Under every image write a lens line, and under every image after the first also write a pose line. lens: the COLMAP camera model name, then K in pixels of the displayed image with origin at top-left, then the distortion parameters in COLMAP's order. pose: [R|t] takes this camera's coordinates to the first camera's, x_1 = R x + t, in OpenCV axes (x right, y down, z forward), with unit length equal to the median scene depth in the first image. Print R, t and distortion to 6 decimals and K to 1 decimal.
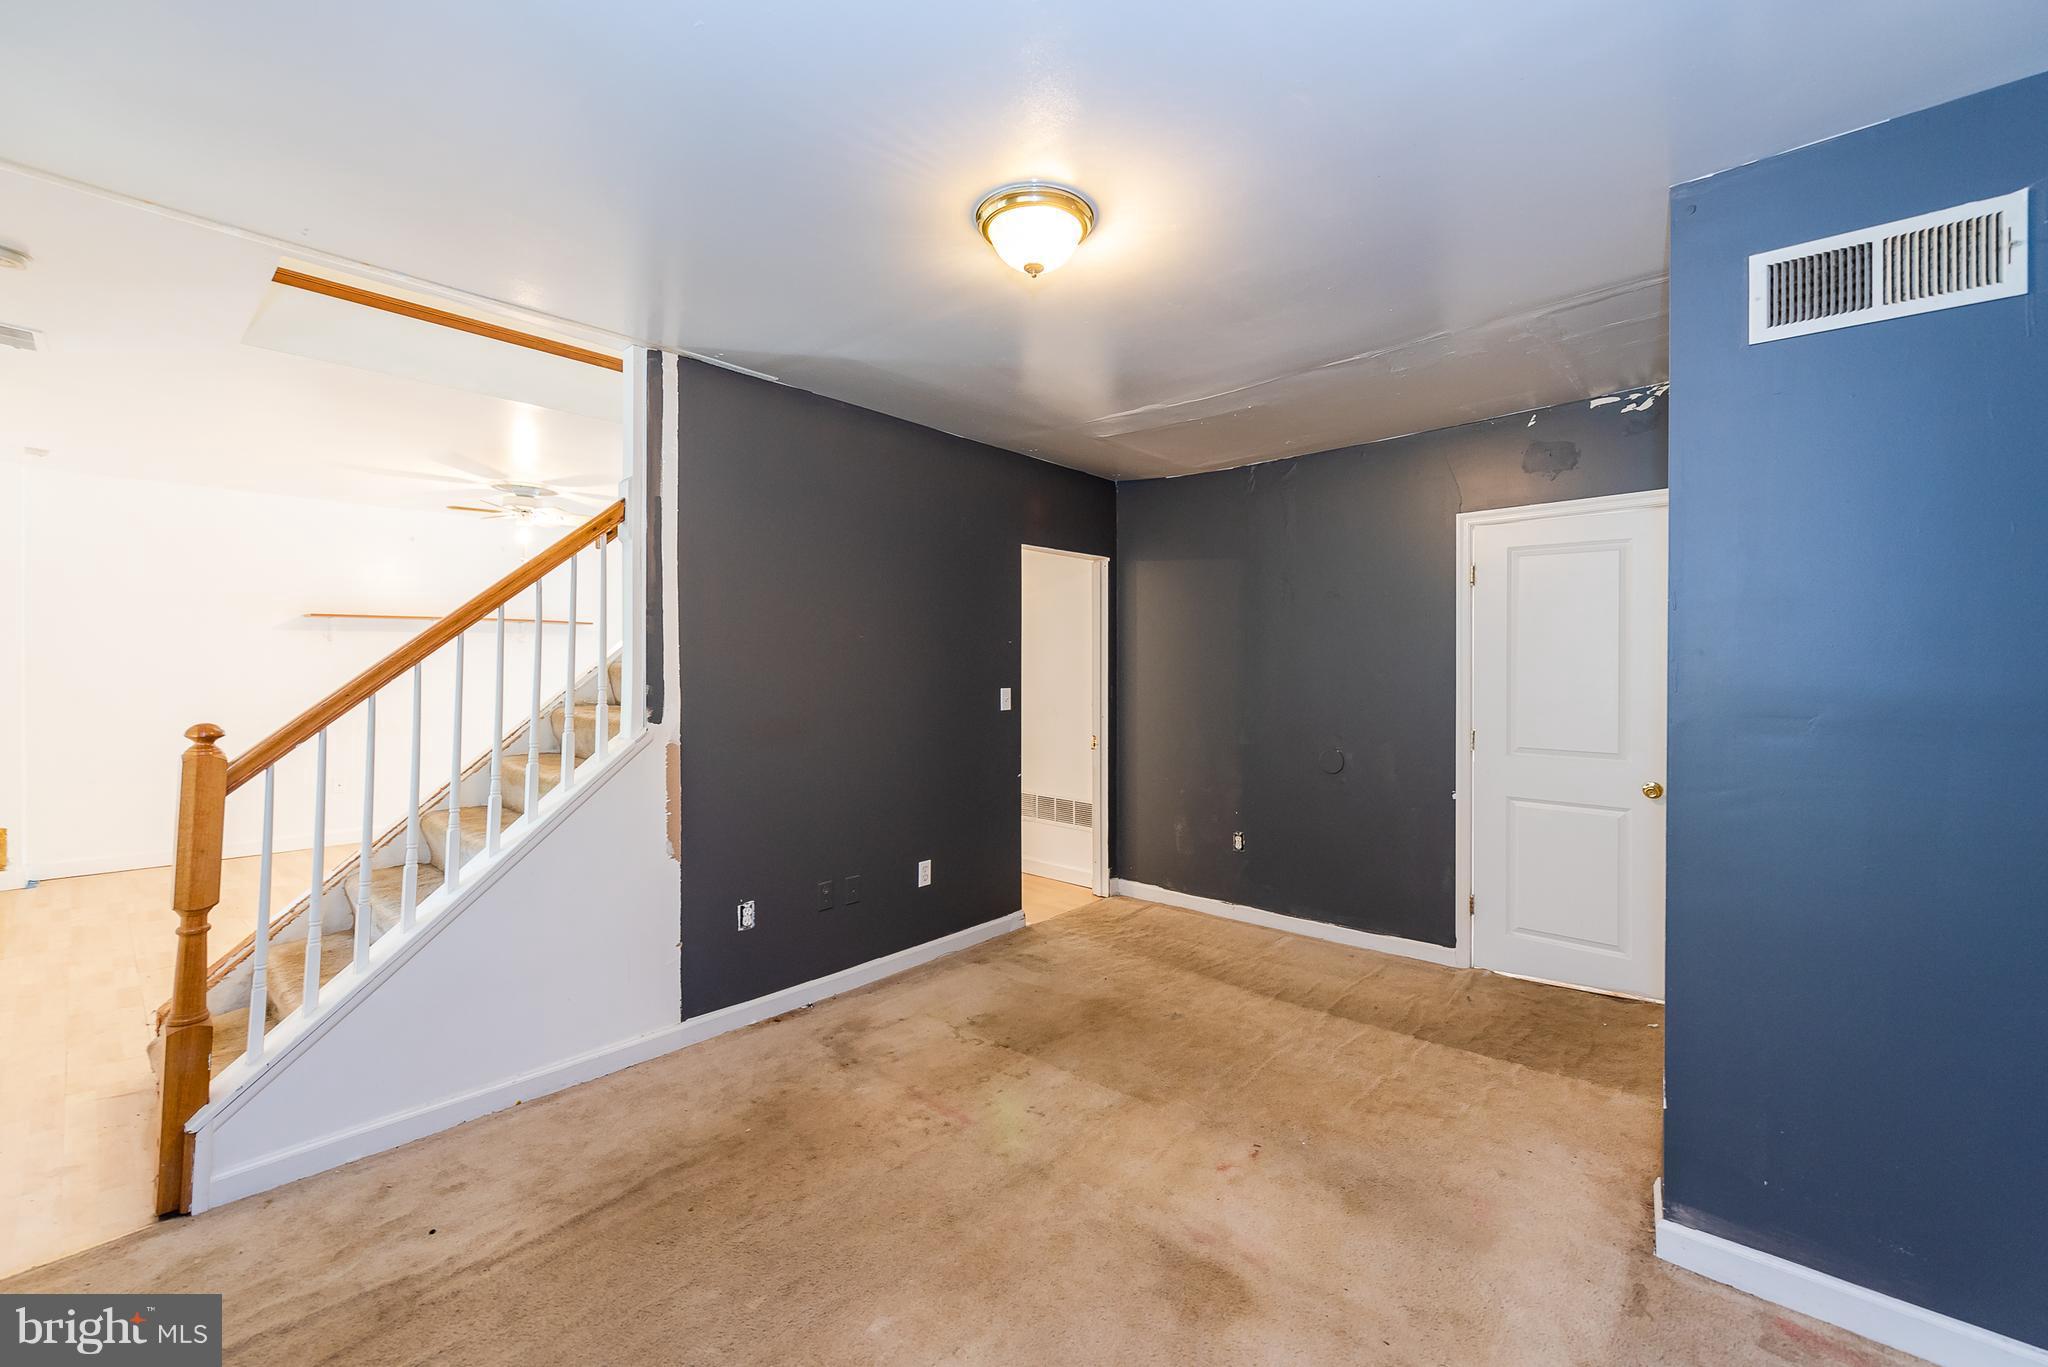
lens RADIAL K [[929.4, 0, 956.1], [0, 929.4, 673.5], [0, 0, 1]] dist [-0.003217, -0.000606]
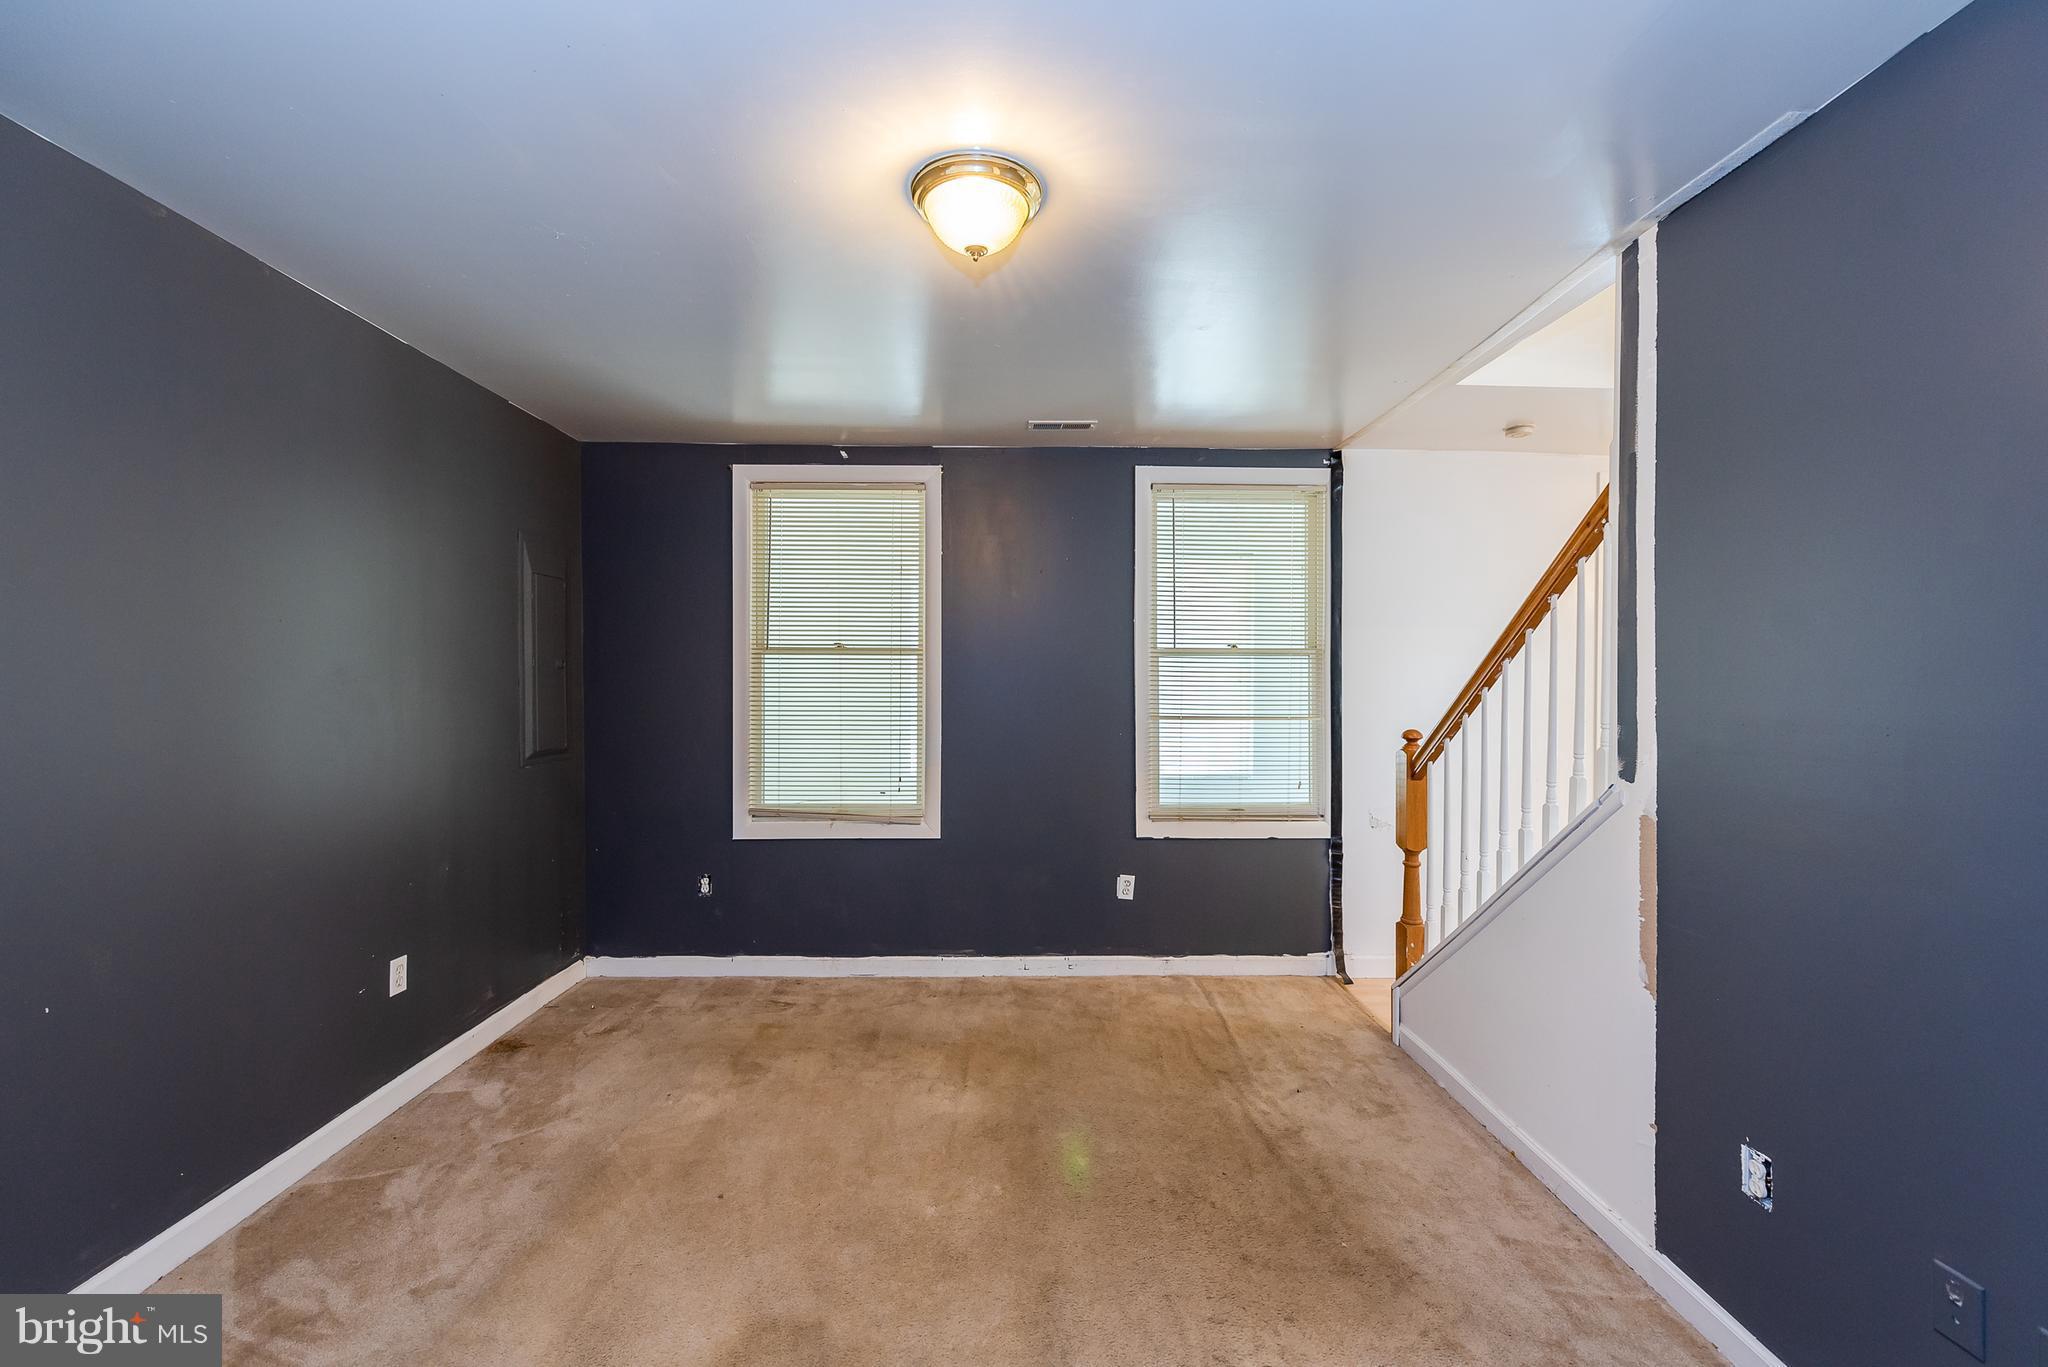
lens RADIAL K [[820.4, 0, 1026.1], [0, 820.4, 687.5], [0, 0, 1]] dist [0.001548, -0.005311]
pose [[-0.715528, 0.002351, -0.698580, 0.429885], [-0.011647, 0.999815, 0.015295, -0.020671], [0.698487, 0.019081, -0.715369, 1.128000]]
